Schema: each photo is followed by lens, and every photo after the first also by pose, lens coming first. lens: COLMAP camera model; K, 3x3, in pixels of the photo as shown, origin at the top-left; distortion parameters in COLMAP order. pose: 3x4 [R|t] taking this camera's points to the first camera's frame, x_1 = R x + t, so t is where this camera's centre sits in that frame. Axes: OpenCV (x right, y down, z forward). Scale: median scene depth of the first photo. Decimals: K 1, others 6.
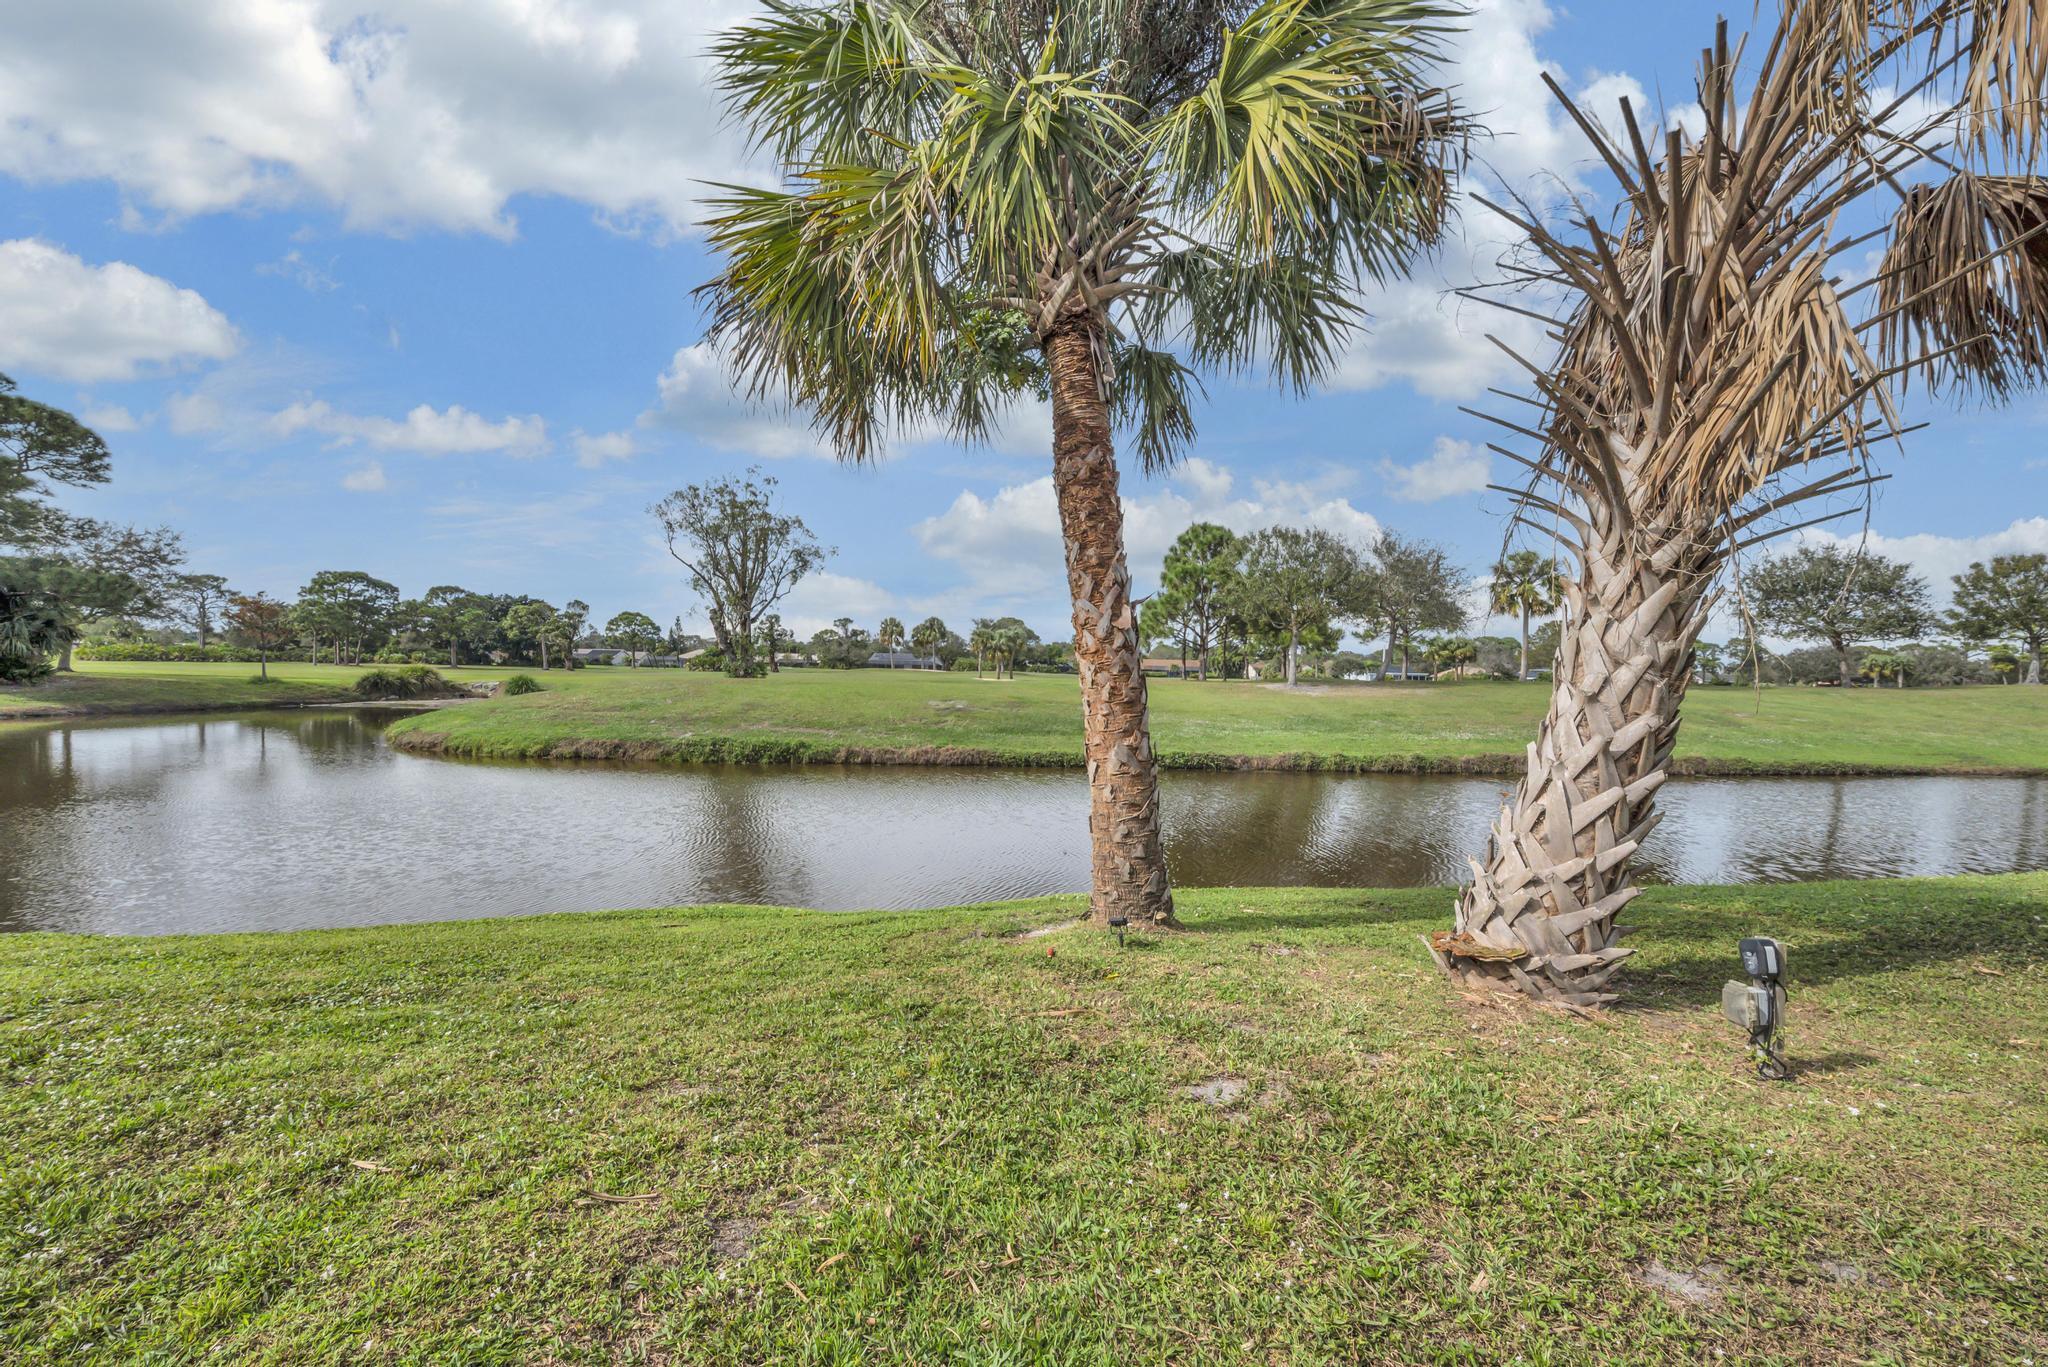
lens RADIAL K [[802.5, 0, 1018.6], [0, 802.5, 684.7], [0, 0, 1]] dist [-0.002600, -0.000008]
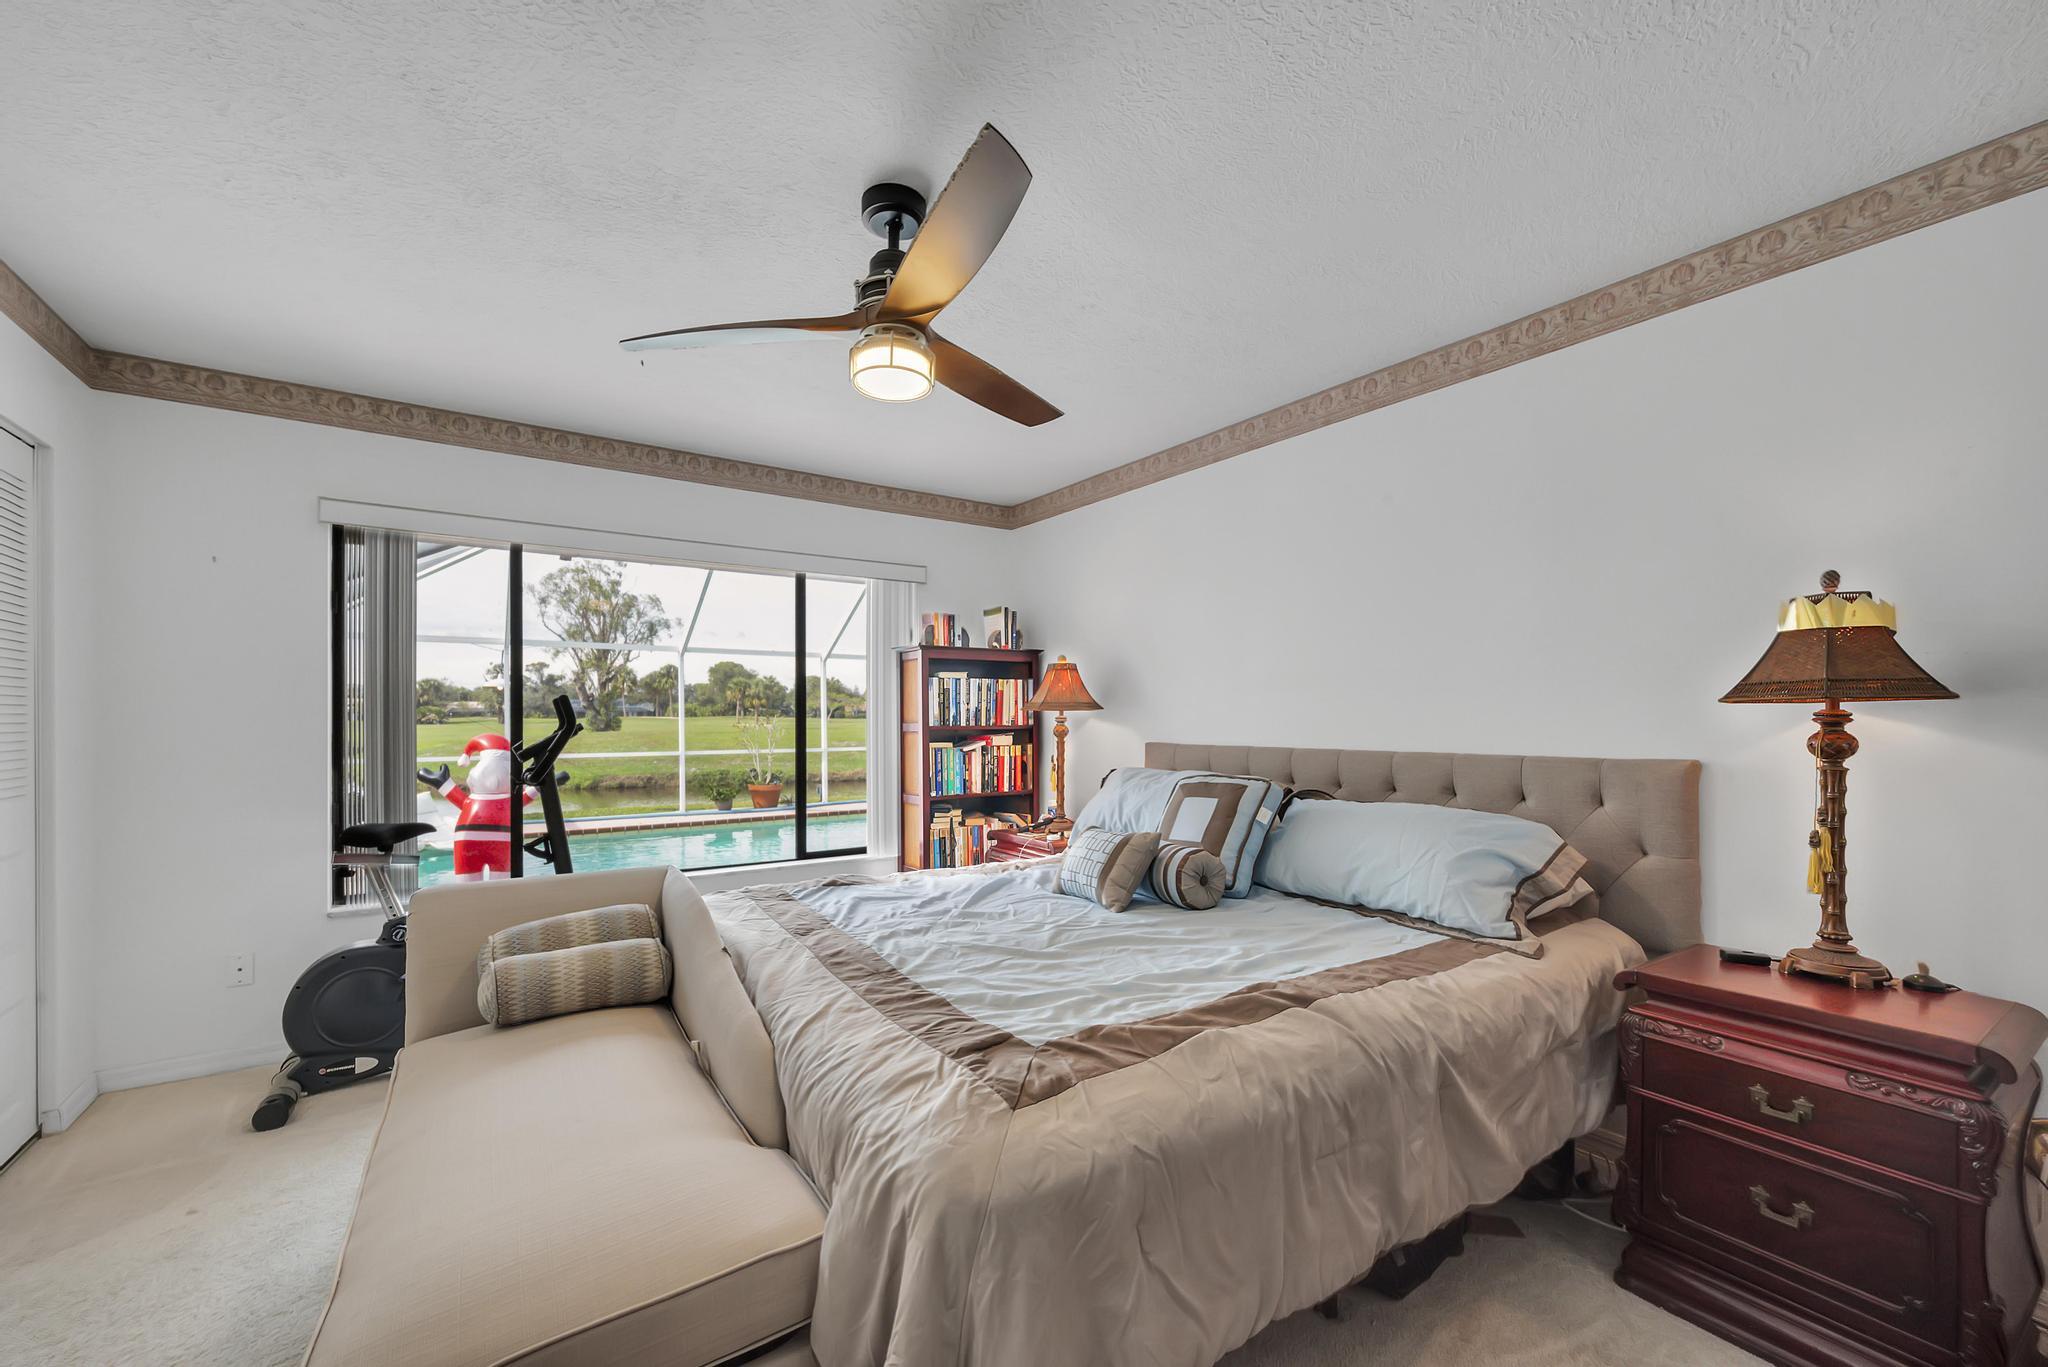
lens RADIAL K [[813.3, 0, 1020.6], [0, 813.3, 729.5], [0, 0, 1]] dist [-0.006088, 0.000194]
pose [[0.933005, -0.028998, 0.358693, -1.695206], [0.027138, 0.999579, 0.010220, -0.042996], [-0.358839, 0.000199, 0.933400, -2.733607]]
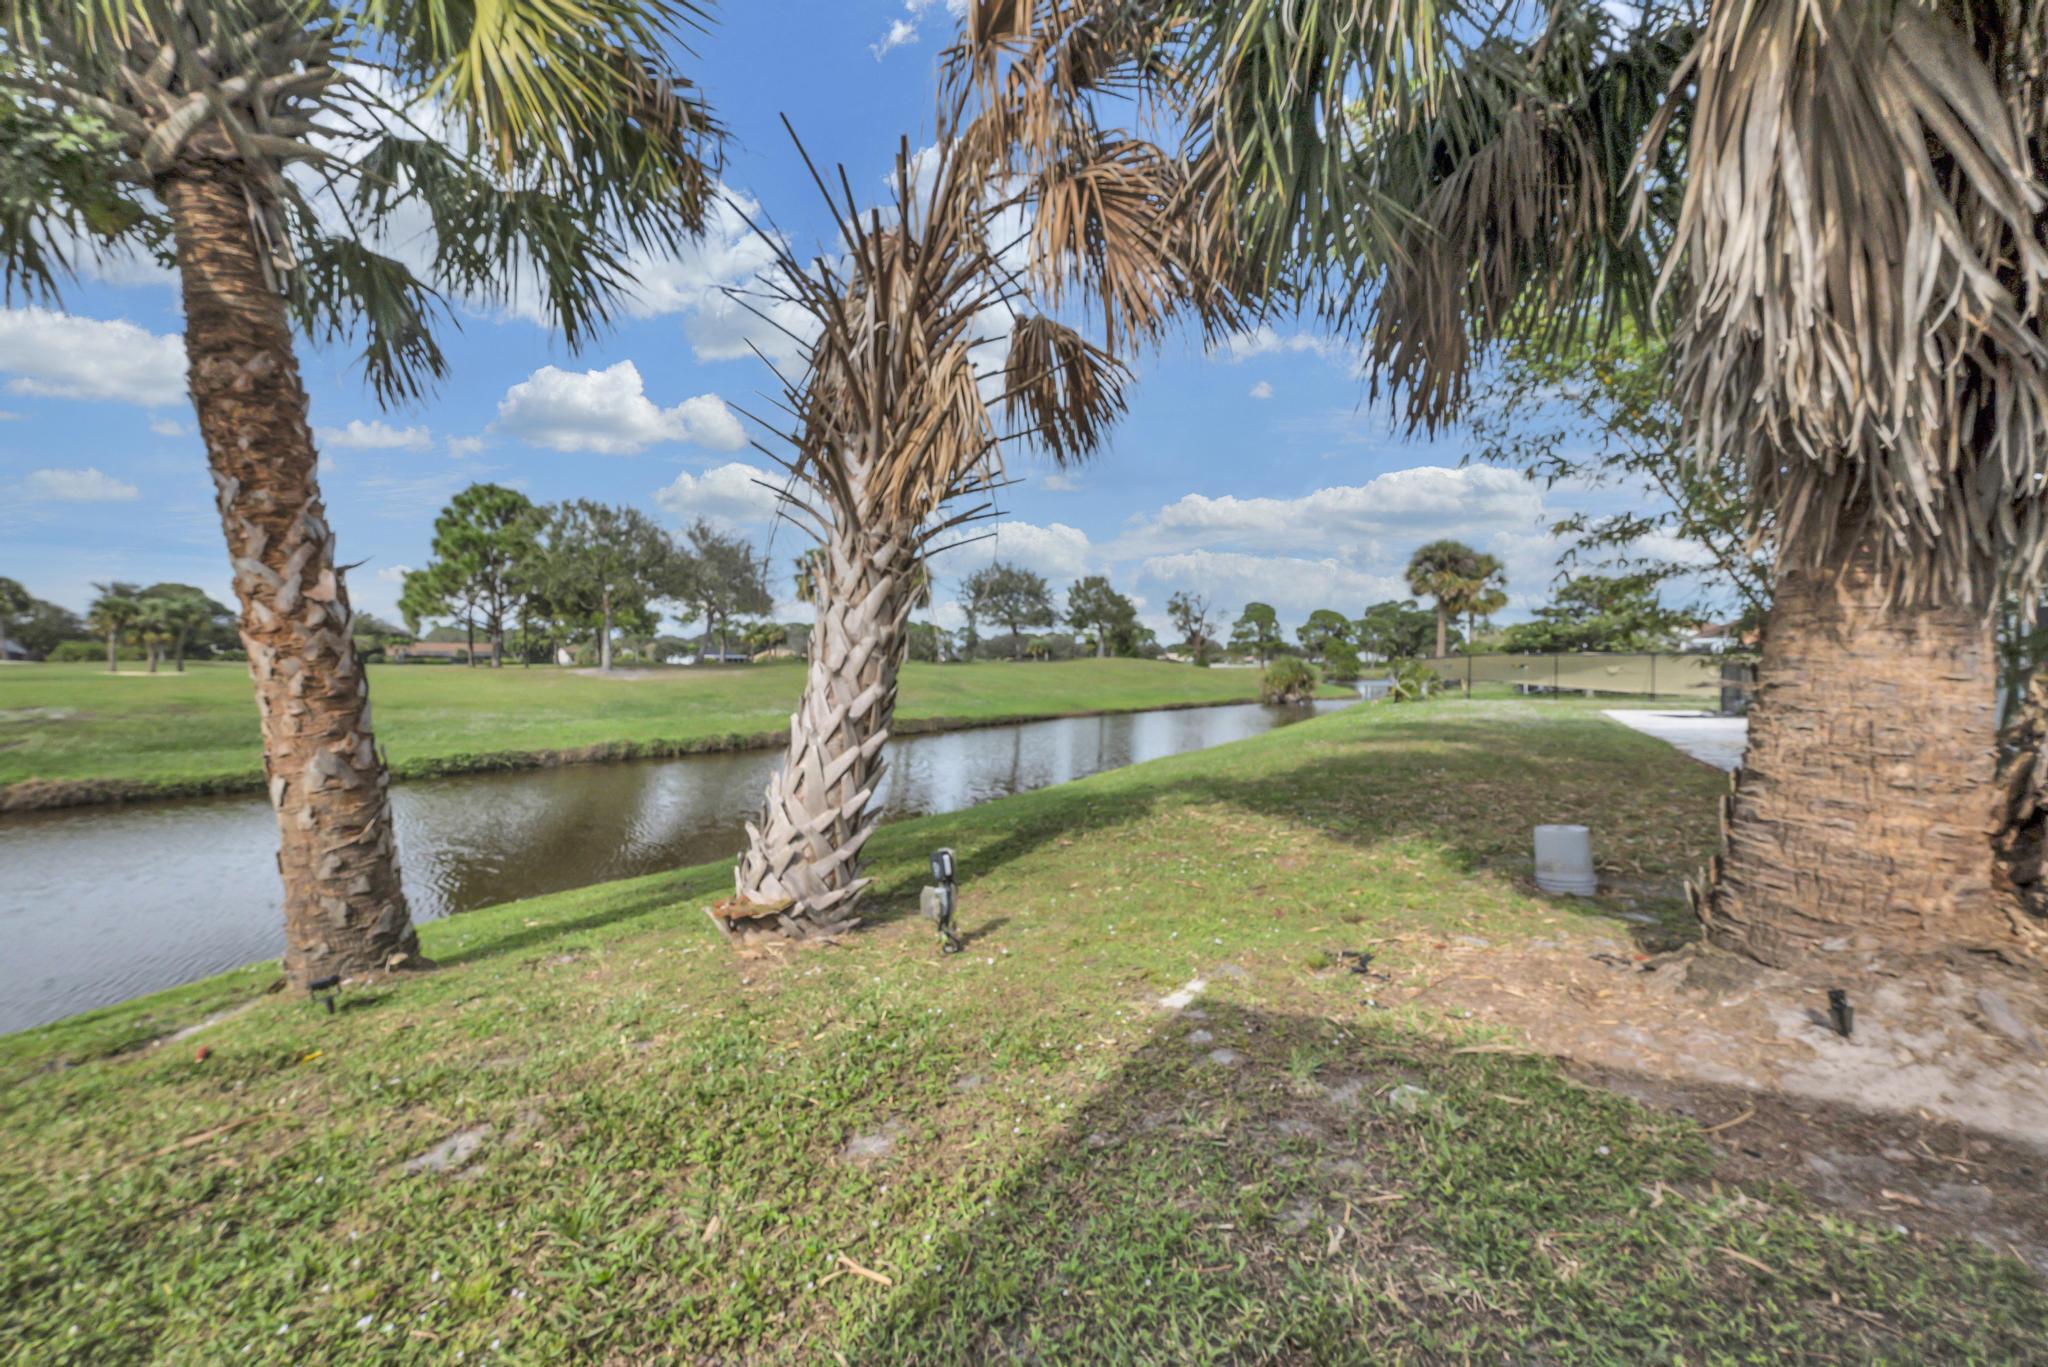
lens RADIAL K [[802.5, 0, 1017.4], [0, 802.5, 680.6], [0, 0, 1]] dist [-0.002600, -0.000008]
pose [[0.698778, -0.035791, 0.714443, 0.042317], [0.024584, 0.999359, 0.026019, 0.002617], [-0.714916, -0.000617, 0.699210, -0.008084]]
